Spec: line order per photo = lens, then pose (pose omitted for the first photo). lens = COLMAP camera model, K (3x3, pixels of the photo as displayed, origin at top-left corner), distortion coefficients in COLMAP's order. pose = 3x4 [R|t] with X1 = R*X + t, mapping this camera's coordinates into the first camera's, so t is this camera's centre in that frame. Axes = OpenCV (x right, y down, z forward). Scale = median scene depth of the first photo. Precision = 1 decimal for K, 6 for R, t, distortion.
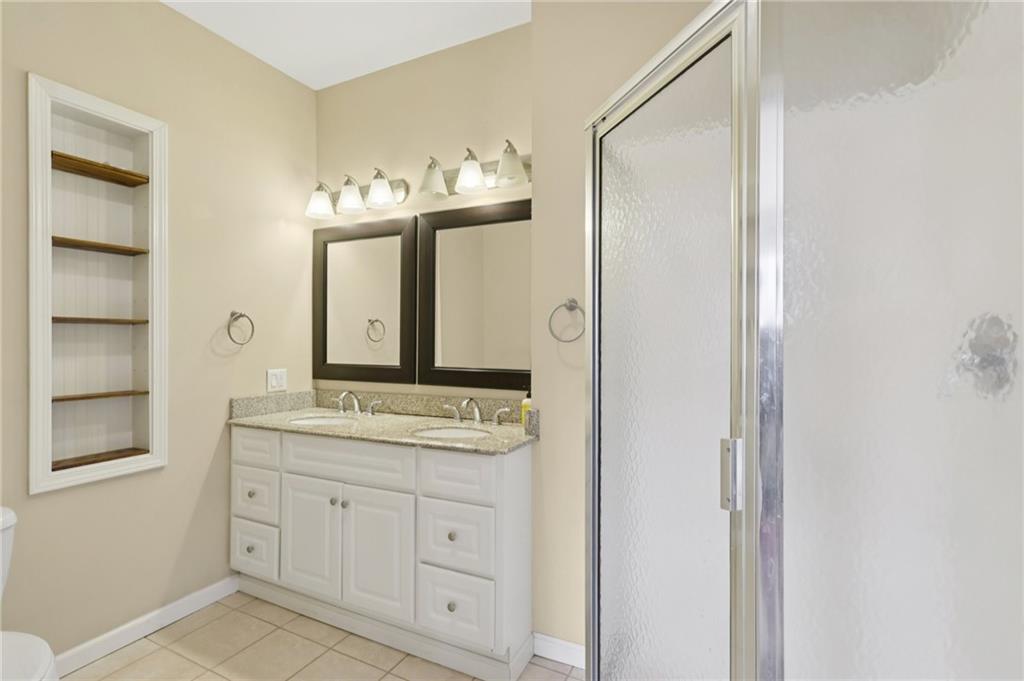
lens RADIAL K [[484.9, 0, 508.6], [0, 484.9, 340.2], [0, 0, 1]] dist [-0.001227, 0.001214]
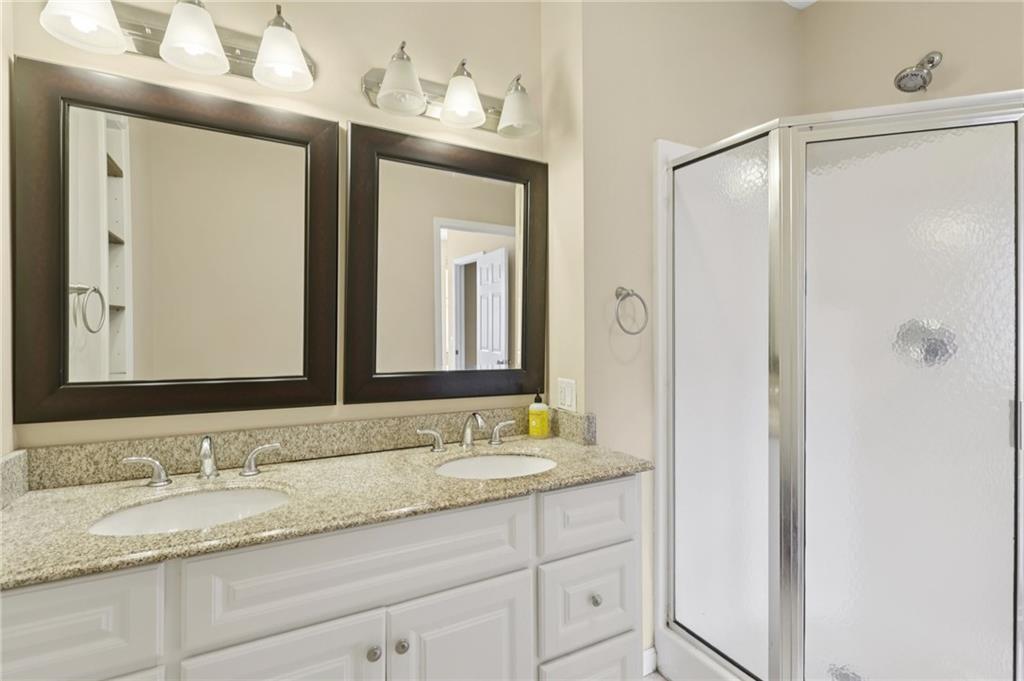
lens RADIAL K [[484.9, 0, 510.0], [0, 484.9, 338.7], [0, 0, 1]] dist [-0.001227, 0.001214]
pose [[0.579008, -0.005517, 0.815303, -0.563262], [-0.003138, 0.999955, 0.008996, 0.004609], [-0.815316, -0.007767, 0.578964, 0.495632]]
